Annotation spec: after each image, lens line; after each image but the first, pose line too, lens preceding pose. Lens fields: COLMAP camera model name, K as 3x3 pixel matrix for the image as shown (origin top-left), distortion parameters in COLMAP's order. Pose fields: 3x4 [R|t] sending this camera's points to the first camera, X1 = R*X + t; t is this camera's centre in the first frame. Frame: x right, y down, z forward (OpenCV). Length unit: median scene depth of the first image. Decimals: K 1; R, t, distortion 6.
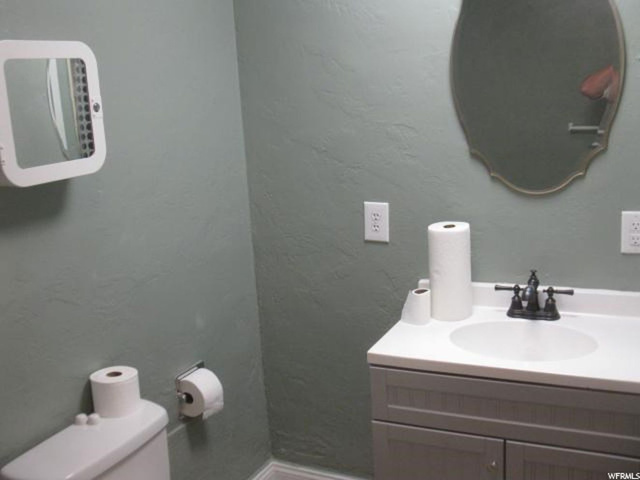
lens RADIAL K [[720.1, 0, 320.0], [0, 720.1, 240.0], [0, 0, 1]] dist [-0.022375, -0.010269]
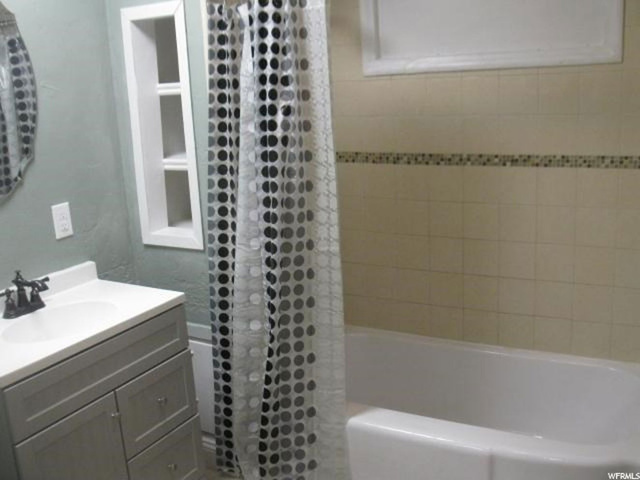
lens RADIAL K [[720.1, 0, 320.0], [0, 720.1, 240.0], [0, 0, 1]] dist [-0.022375, -0.010269]
pose [[0.060823, -0.162657, 0.984806, -0.774706], [0.266219, 0.953537, 0.141050, -0.035154], [-0.961992, 0.253595, 0.101299, 0.434926]]
